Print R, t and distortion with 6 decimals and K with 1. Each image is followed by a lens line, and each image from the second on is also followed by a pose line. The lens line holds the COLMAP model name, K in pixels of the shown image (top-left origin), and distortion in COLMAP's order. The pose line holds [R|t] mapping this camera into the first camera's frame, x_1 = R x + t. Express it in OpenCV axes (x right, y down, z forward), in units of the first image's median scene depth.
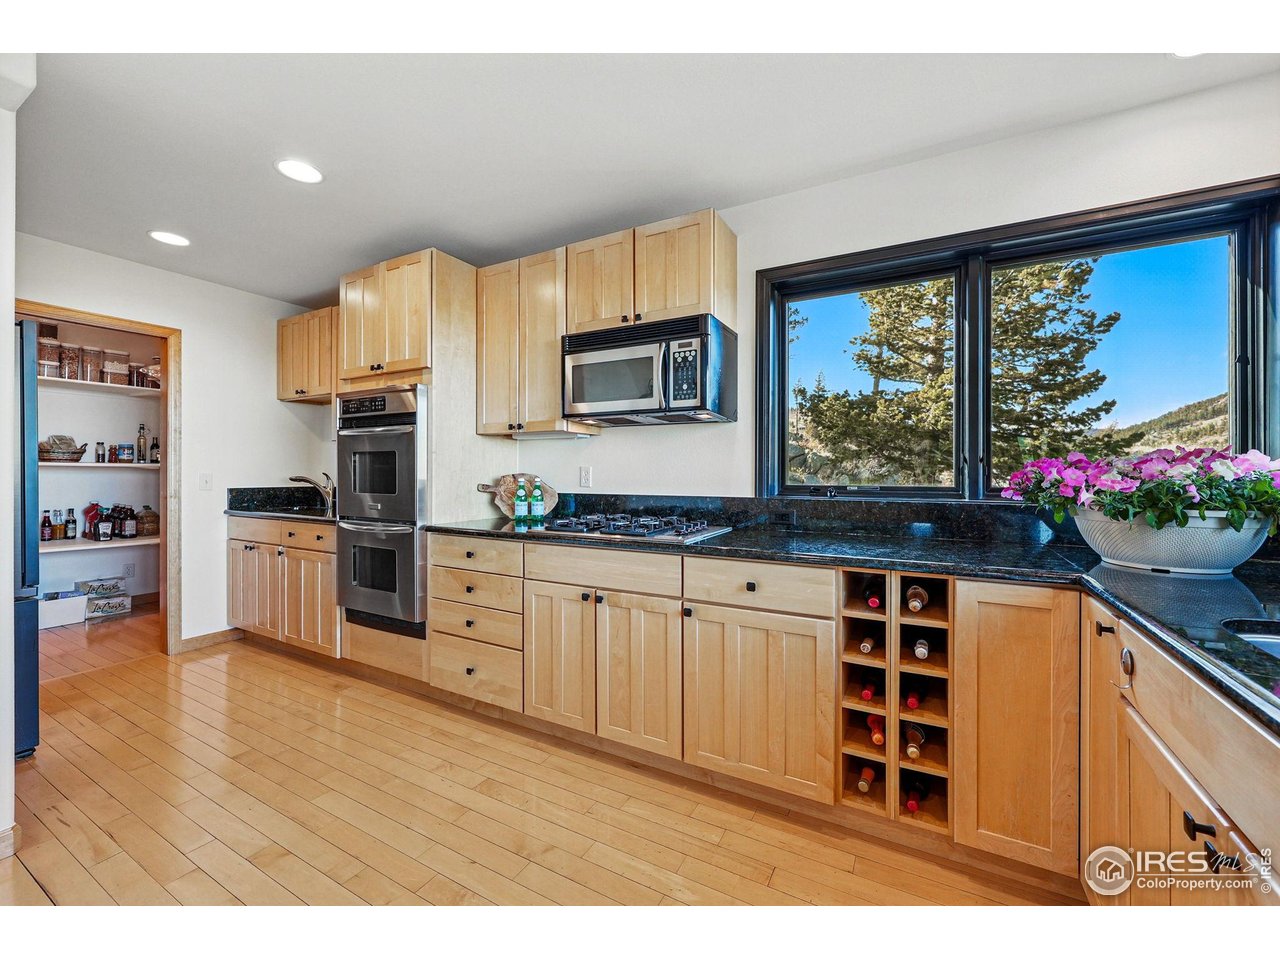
lens RADIAL K [[526.5, 0, 640.0], [0, 526.5, 480.0], [0, 0, 1]] dist [0.003129, 0.000269]
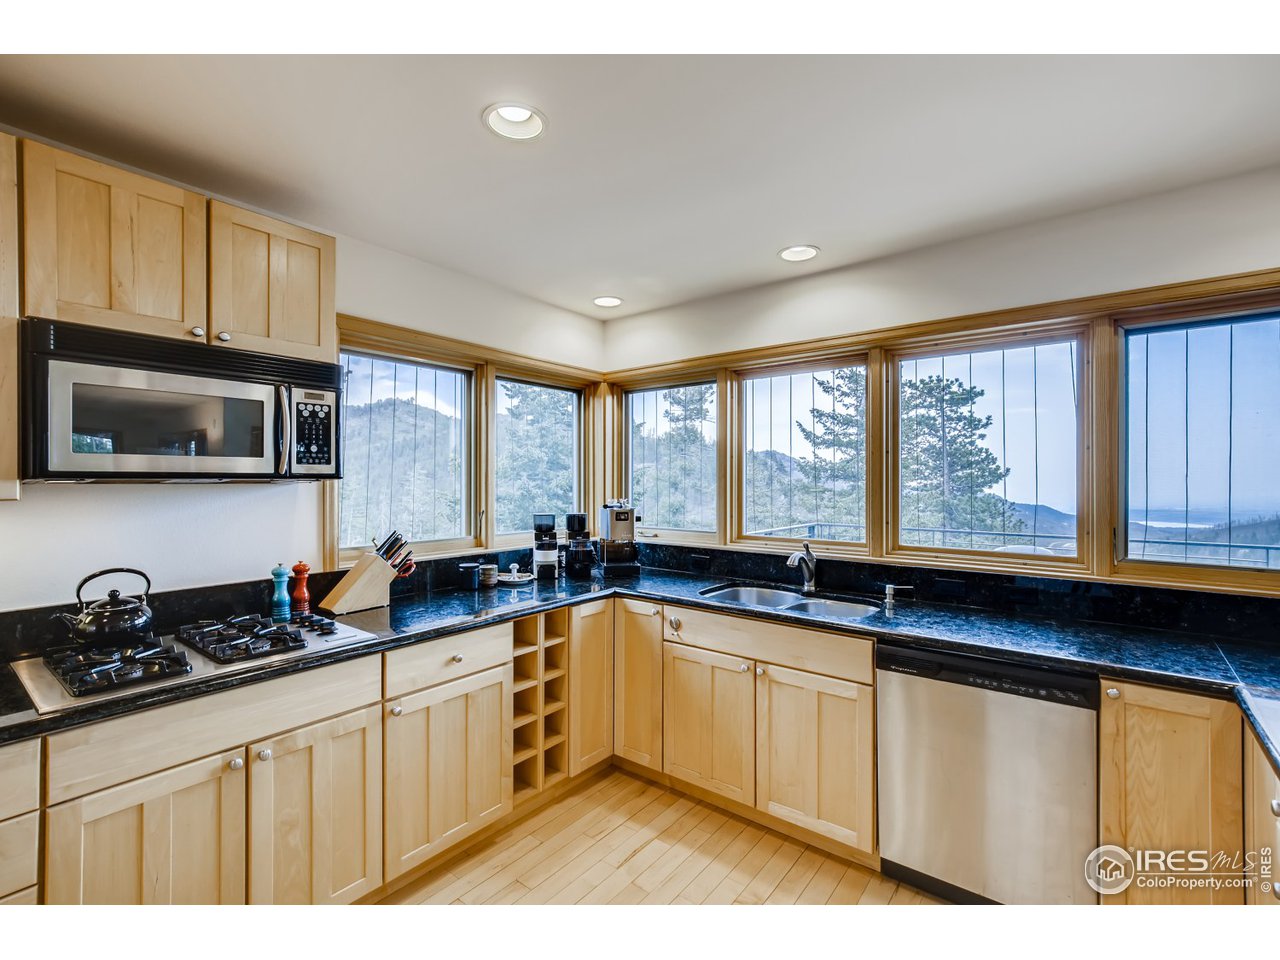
lens RADIAL K [[579.1, 0, 640.0], [0, 579.1, 480.0], [0, 0, 1]] dist [-0.000697, 0.000525]
pose [[0.156642, -0.007109, 0.987630, -0.597024], [0.007361, 0.999955, 0.006030, -0.109477], [-0.987628, 0.006326, 0.156688, 0.310034]]
